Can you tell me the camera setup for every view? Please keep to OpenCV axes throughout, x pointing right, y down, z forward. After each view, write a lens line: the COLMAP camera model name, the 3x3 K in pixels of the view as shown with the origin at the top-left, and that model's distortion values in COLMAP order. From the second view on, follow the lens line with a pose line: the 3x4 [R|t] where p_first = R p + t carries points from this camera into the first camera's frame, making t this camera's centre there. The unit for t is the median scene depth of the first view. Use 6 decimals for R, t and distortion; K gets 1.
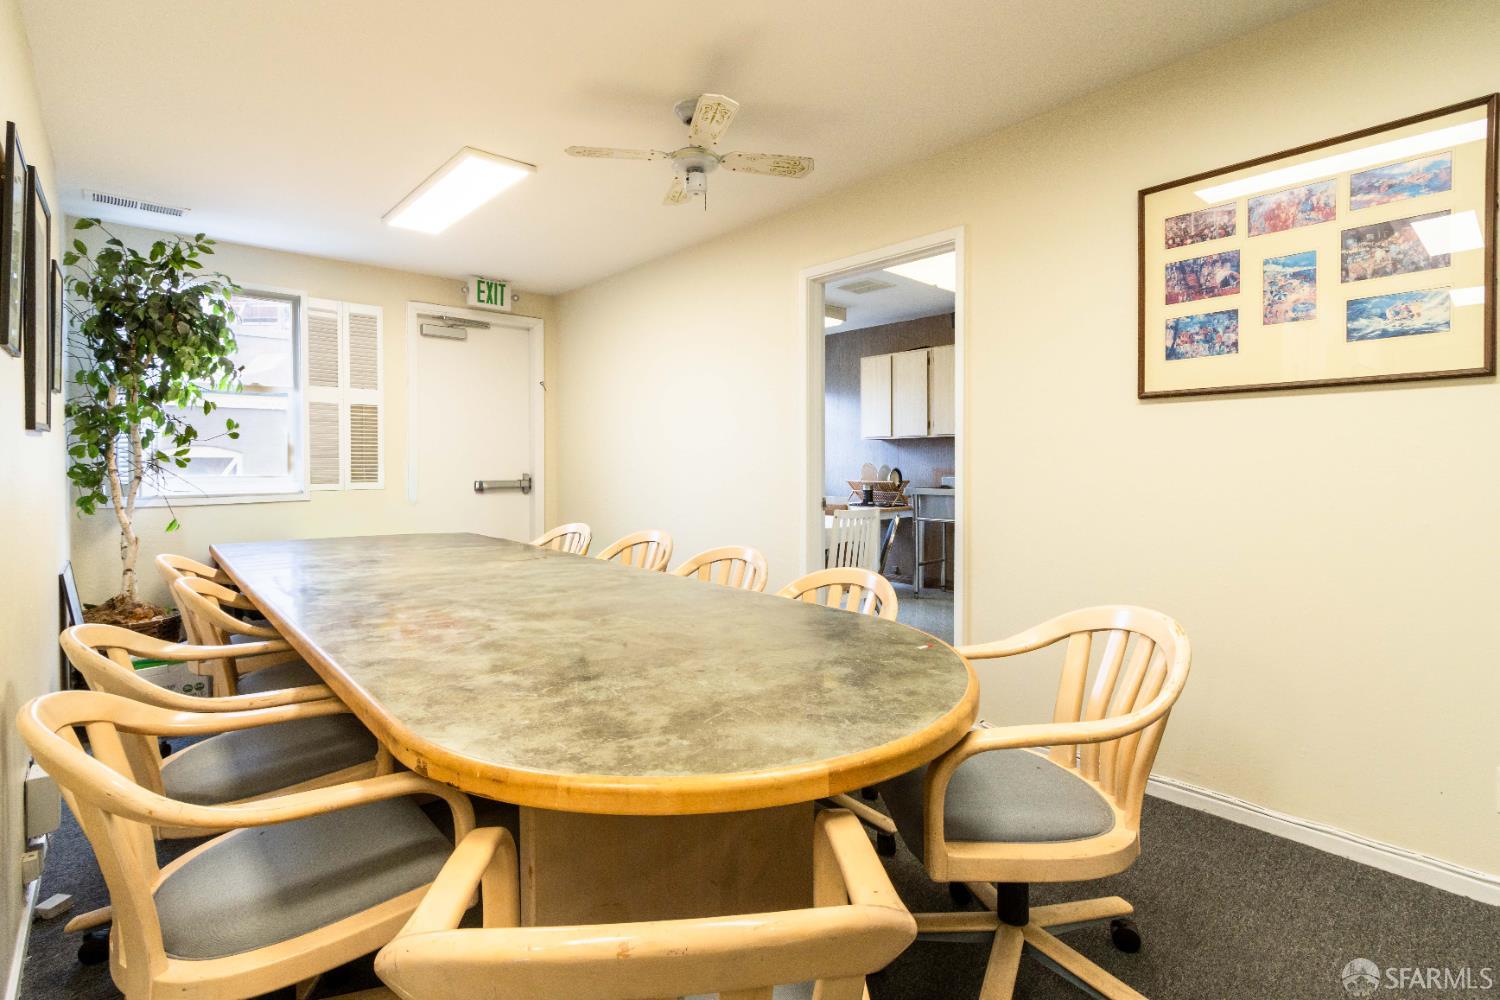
lens RADIAL K [[699.5, 0, 738.4], [0, 699.5, 469.9], [0, 0, 1]] dist [0.001662, -0.001418]
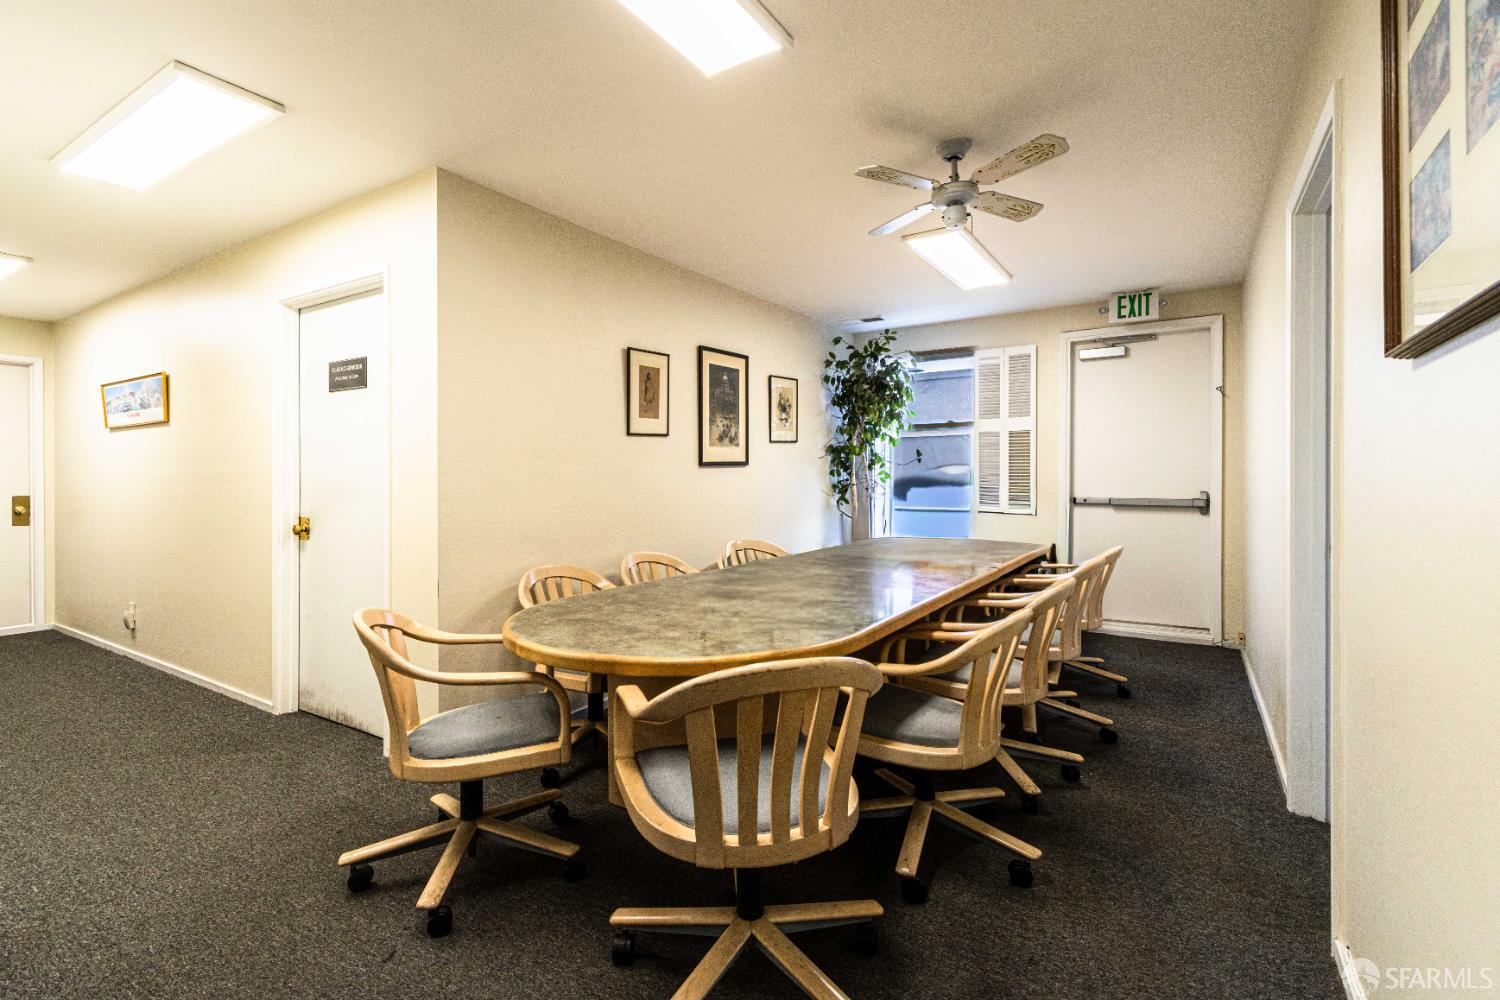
lens RADIAL K [[699.5, 0, 739.5], [0, 699.5, 483.5], [0, 0, 1]] dist [0.001662, -0.001418]
pose [[0.258645, 0.010192, -0.965919, 0.919352], [-0.007202, 0.999937, 0.008622, -0.019988], [0.965946, 0.004726, 0.258702, 0.450289]]
